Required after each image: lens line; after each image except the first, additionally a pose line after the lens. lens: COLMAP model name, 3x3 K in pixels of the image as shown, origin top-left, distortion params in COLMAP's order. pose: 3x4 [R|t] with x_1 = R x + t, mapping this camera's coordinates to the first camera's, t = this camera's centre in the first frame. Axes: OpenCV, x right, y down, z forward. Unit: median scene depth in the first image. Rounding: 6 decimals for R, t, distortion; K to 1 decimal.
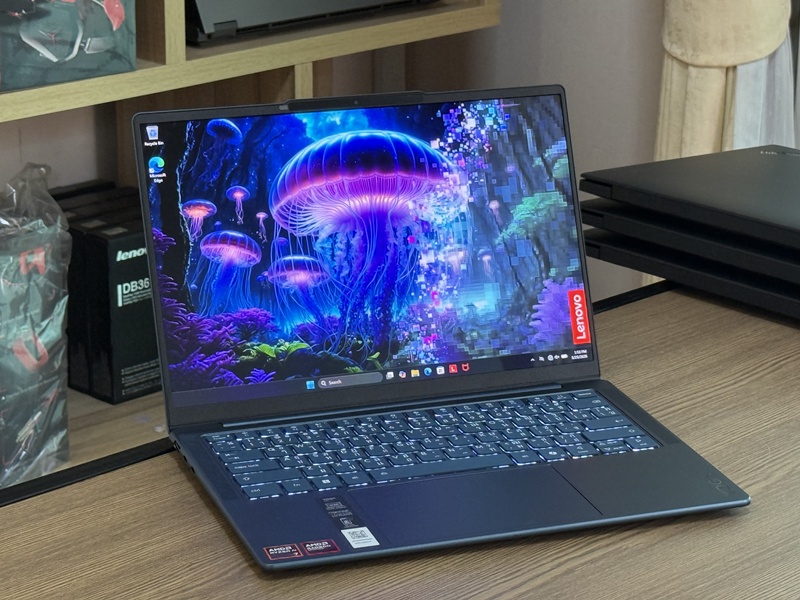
lens RADIAL K [[2180.8, 0, 380.2], [0, 2180.8, 301.1], [0, 0, 1]] dist [0.053093, 0.273768]
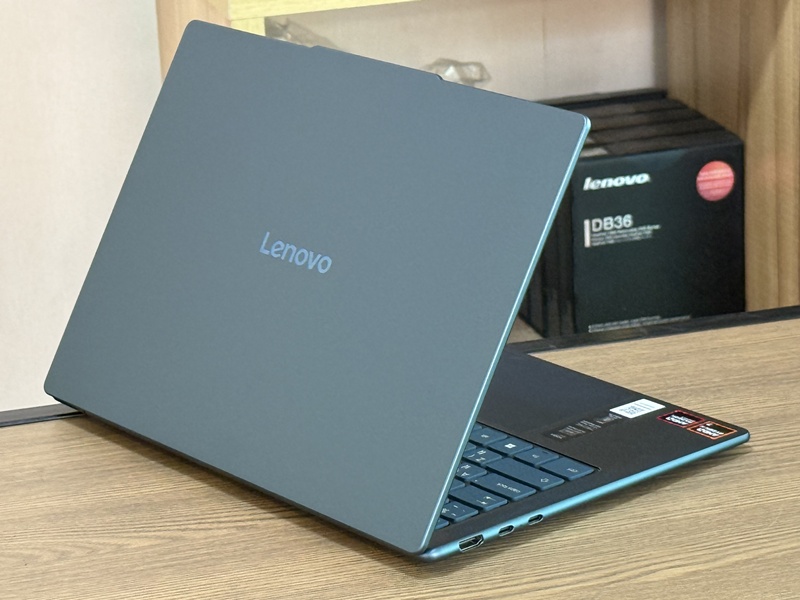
lens RADIAL K [[2680.5, 0, 400.0], [0, 2680.5, 300.0], [0, 0, 1]] dist [0.051817, 0.348344]
pose [[0.880756, 0.113435, -0.459785, 0.286216], [-0.102922, 0.993532, 0.047963, -0.019036], [0.462252, 0.005078, 0.886734, 0.099340]]
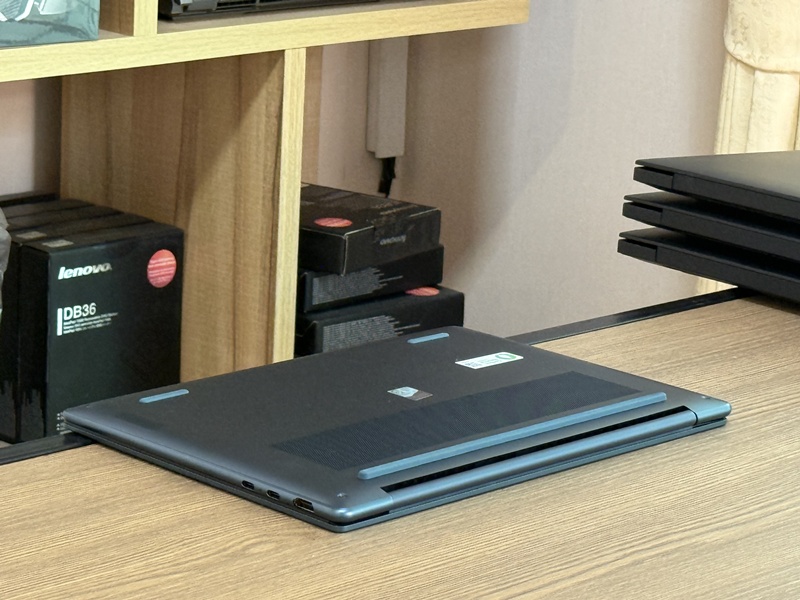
lens RADIAL K [[2680.5, 0, 400.0], [0, 2680.5, 300.0], [0, 0, 1]] dist [0.051817, 0.348344]
pose [[0.998841, 0.038814, 0.028449, -0.020924], [-0.036866, 0.997136, -0.066042, 0.053464], [-0.030931, 0.064917, 0.997411, -0.015590]]
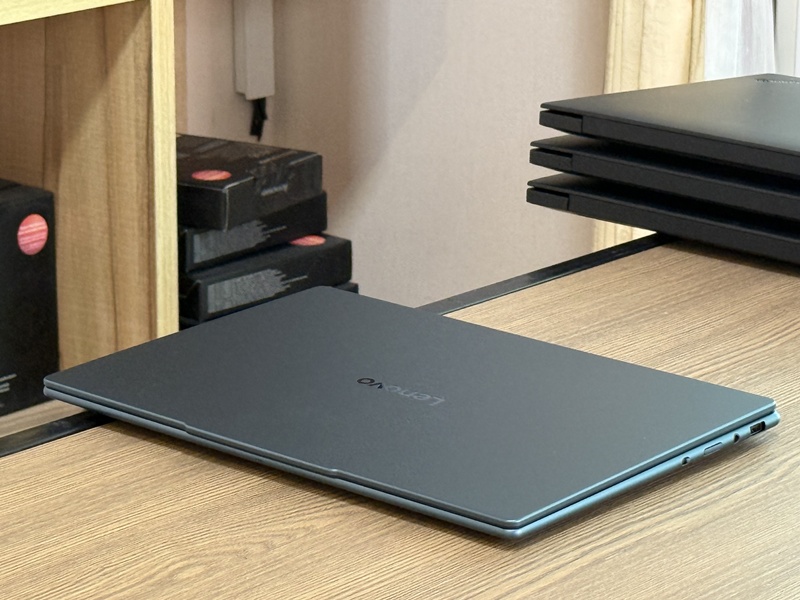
lens RADIAL K [[2680.5, 0, 400.0], [0, 2680.5, 300.0], [0, 0, 1]] dist [0.051817, 0.348344]
pose [[0.996121, -0.021995, 0.085204, -0.034860], [0.024781, 0.999188, -0.031778, 0.033876], [-0.084436, 0.033766, 0.995857, 0.033609]]
